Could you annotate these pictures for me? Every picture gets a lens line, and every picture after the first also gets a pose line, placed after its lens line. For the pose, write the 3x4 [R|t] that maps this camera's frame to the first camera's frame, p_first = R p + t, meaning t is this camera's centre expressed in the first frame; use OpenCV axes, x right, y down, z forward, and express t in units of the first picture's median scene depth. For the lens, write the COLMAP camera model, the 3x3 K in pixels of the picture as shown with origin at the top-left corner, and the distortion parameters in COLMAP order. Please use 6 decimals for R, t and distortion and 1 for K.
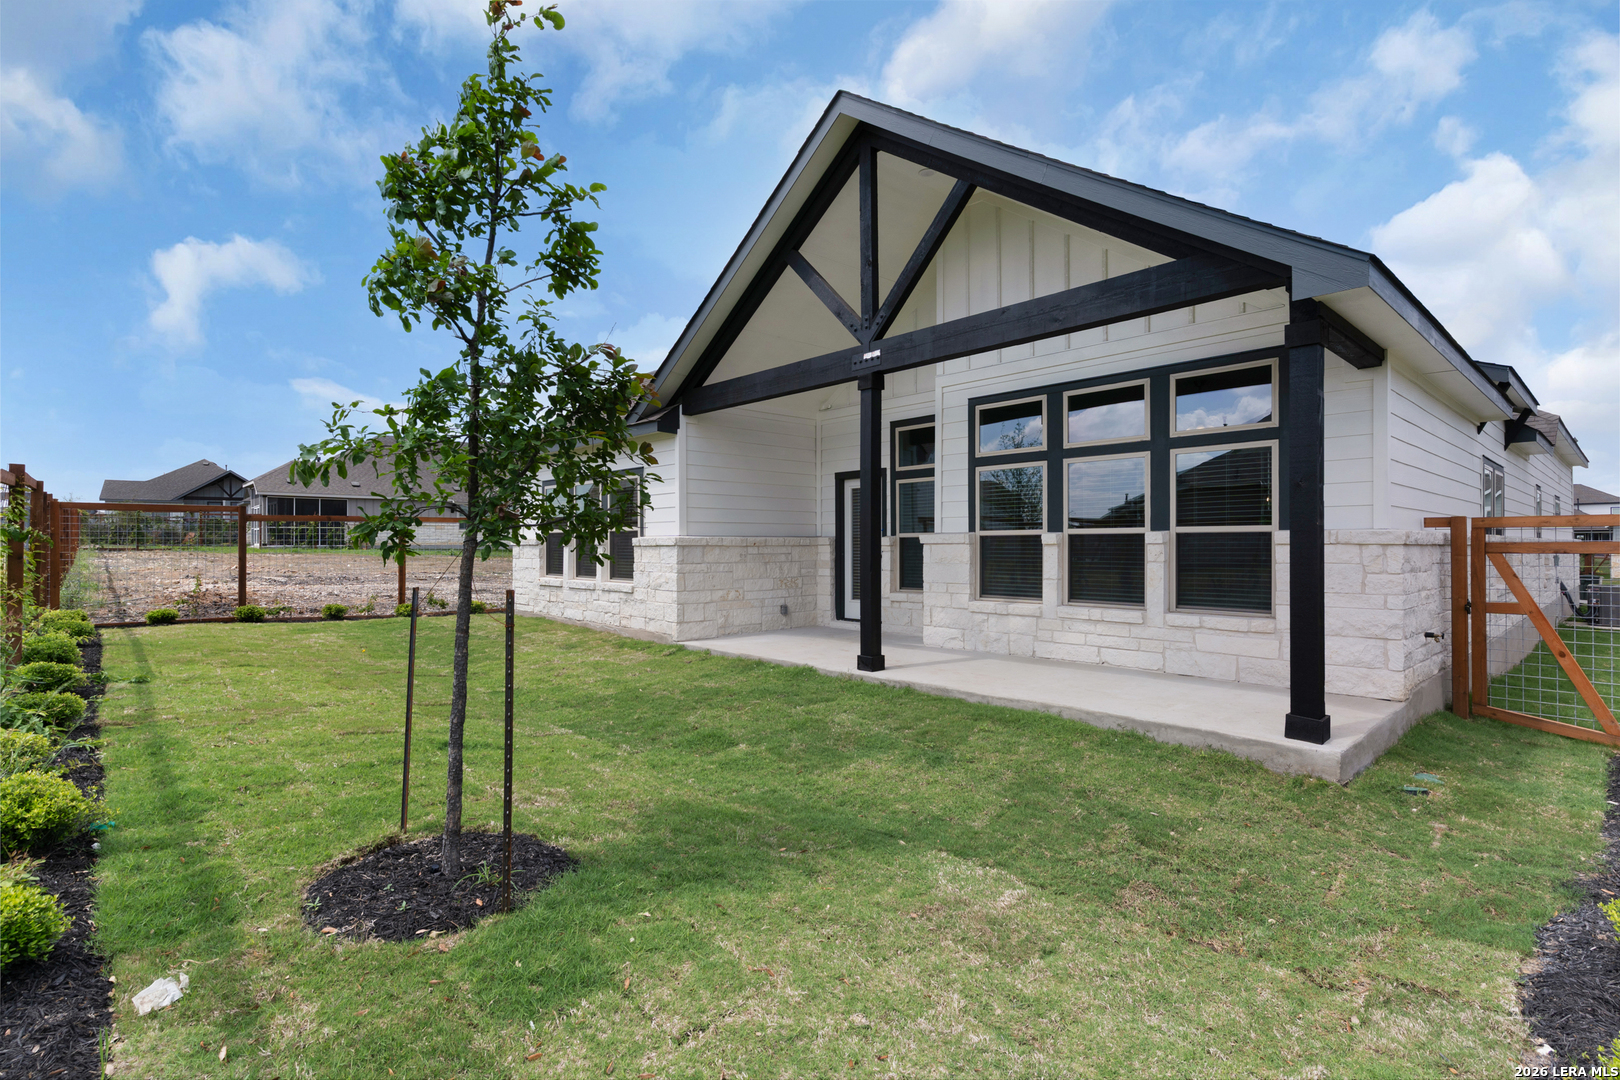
lens RADIAL K [[775.8, 0, 810.1], [0, 775.8, 537.4], [0, 0, 1]] dist [0.009253, -0.000342]
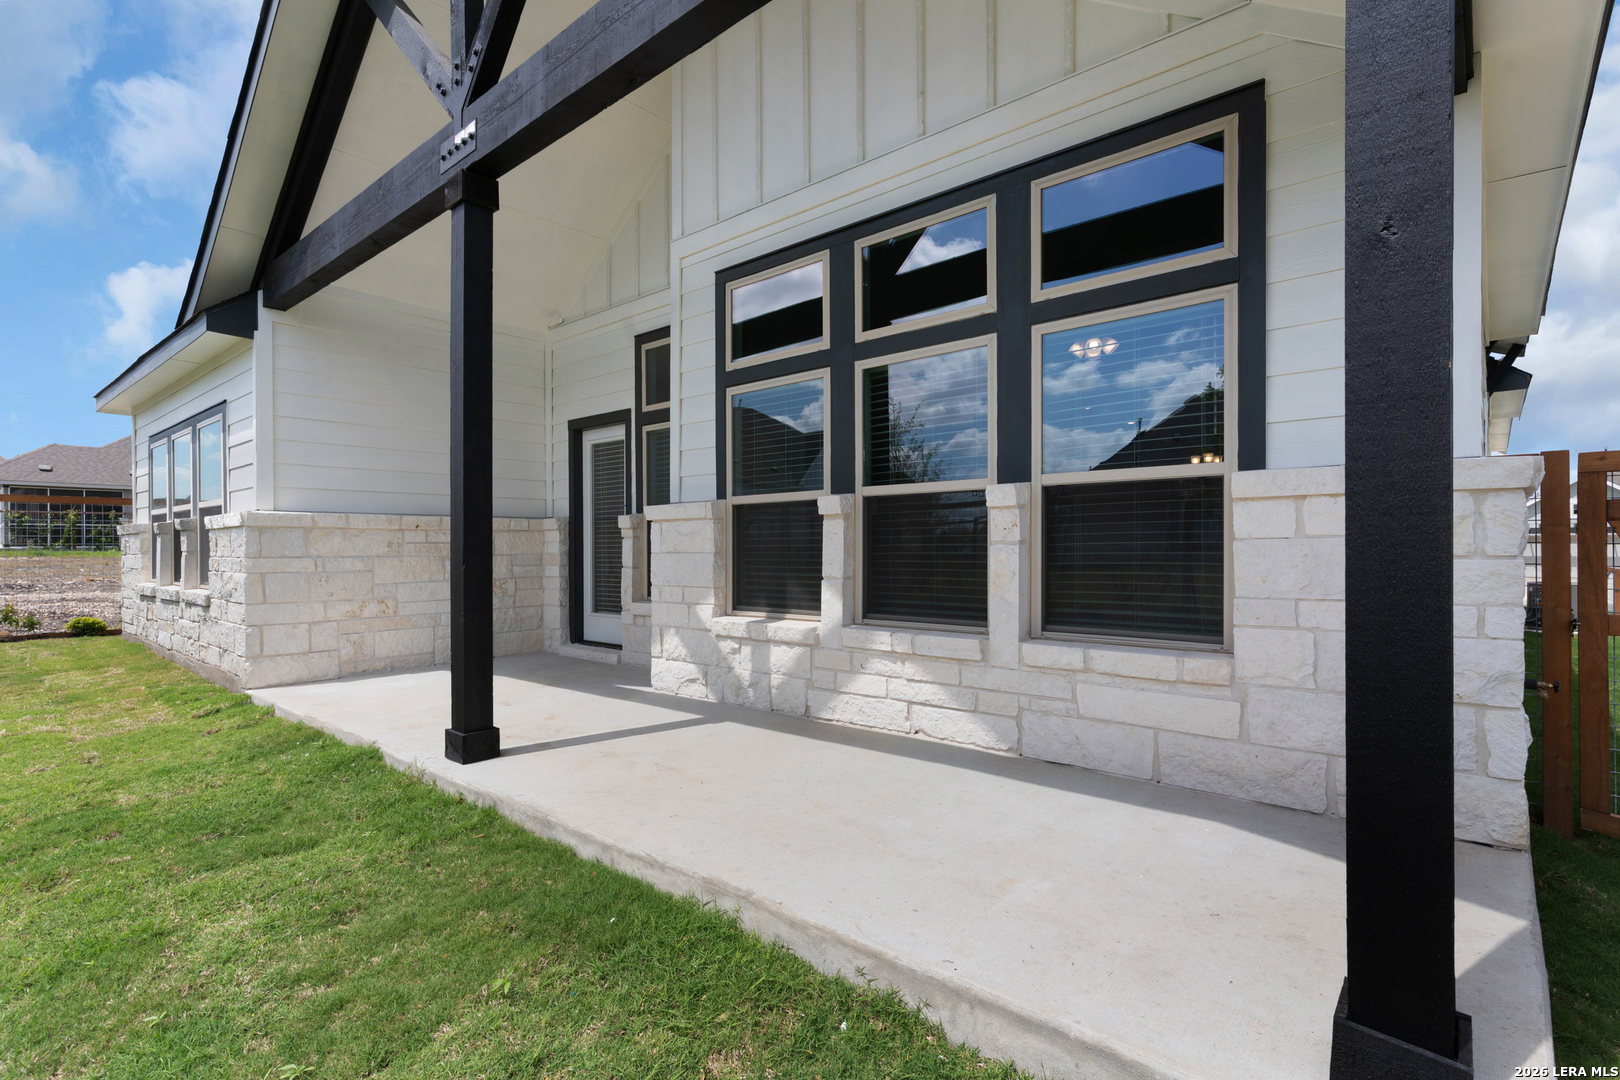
lens RADIAL K [[775.8, 0, 810.6], [0, 775.8, 548.6], [0, 0, 1]] dist [0.009253, -0.000342]
pose [[0.994765, -0.003877, 0.102119, 0.224765], [0.002829, 0.999942, 0.010407, 0.025538], [-0.102153, -0.010063, 0.994718, 0.425951]]
